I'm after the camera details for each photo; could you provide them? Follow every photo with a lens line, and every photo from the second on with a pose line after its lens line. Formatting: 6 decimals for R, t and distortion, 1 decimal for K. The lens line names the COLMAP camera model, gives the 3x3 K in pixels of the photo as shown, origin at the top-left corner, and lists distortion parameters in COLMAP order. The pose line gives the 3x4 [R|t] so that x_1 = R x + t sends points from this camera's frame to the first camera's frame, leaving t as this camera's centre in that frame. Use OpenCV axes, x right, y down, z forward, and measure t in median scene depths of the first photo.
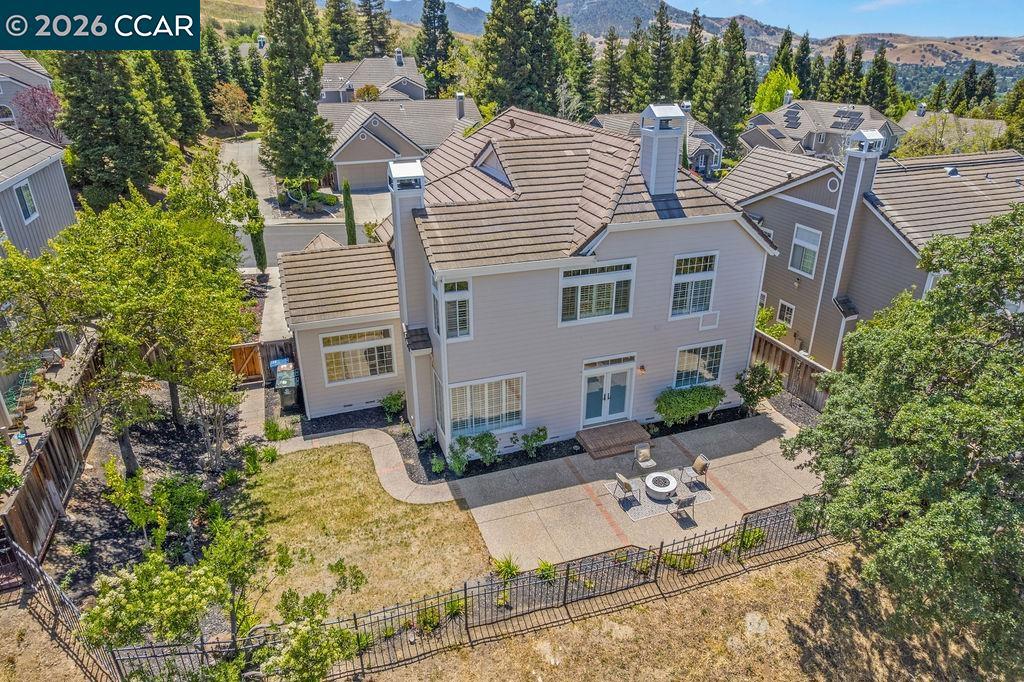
lens RADIAL K [[610.7, 0, 511.3], [0, 610.7, 301.5], [0, 0, 1]] dist [-0.033922, 0.001118]
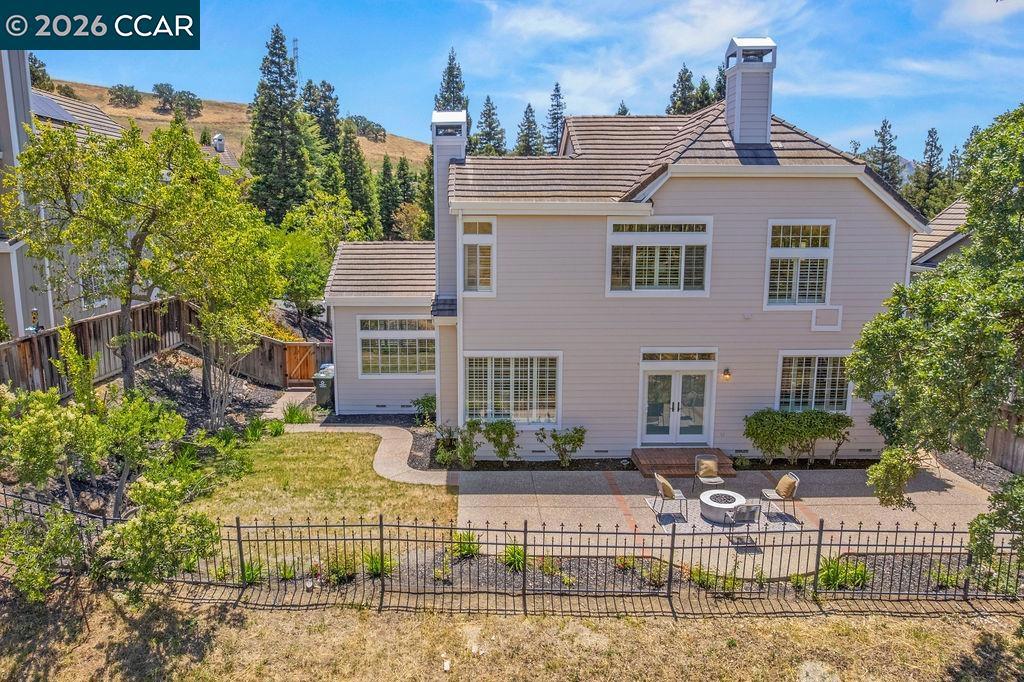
lens RADIAL K [[671.1, 0, 515.2], [0, 671.1, 337.5], [0, 0, 1]] dist [-0.064684, 0.073458]
pose [[0.949579, 0.045139, -0.310262, 0.235229], [-0.114796, 0.970920, -0.210087, 0.288169], [0.291756, 0.235112, 0.927147, 0.161180]]
